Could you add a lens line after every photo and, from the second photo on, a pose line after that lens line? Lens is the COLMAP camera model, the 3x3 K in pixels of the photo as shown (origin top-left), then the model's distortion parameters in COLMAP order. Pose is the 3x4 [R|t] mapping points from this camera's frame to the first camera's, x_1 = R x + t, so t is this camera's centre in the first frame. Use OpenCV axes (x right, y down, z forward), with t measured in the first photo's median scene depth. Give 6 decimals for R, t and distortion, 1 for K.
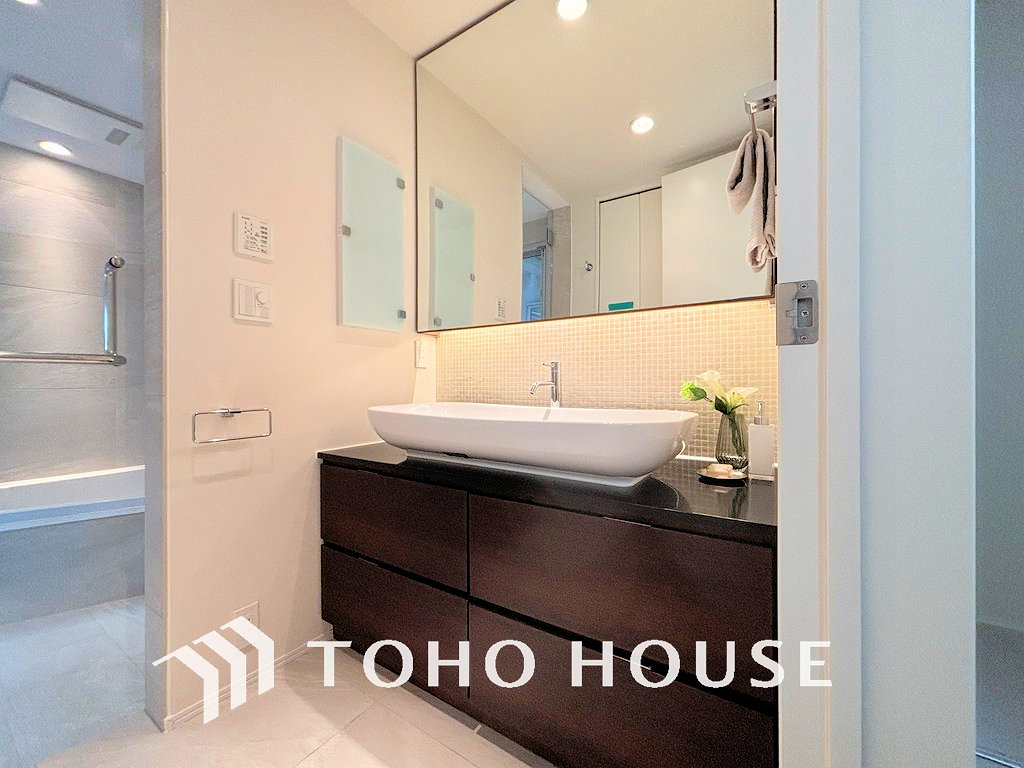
lens RADIAL K [[411.2, 0, 507.9], [0, 411.2, 385.0], [0, 0, 1]] dist [0.012049, -0.000715]
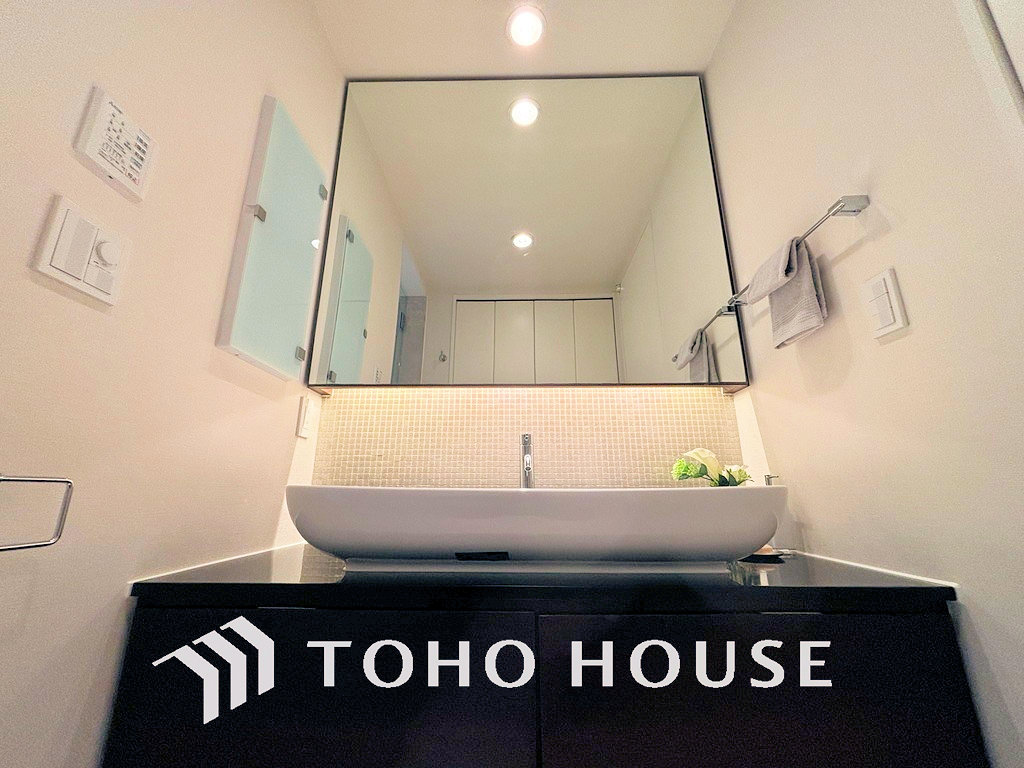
lens RADIAL K [[411.2, 0, 510.3], [0, 411.2, 384.8], [0, 0, 1]] dist [0.012049, -0.000715]
pose [[0.850180, 0.139442, 0.507691, -0.358145], [-0.003791, 0.965886, -0.258941, 0.063261], [-0.526478, 0.218222, 0.821705, 0.313332]]
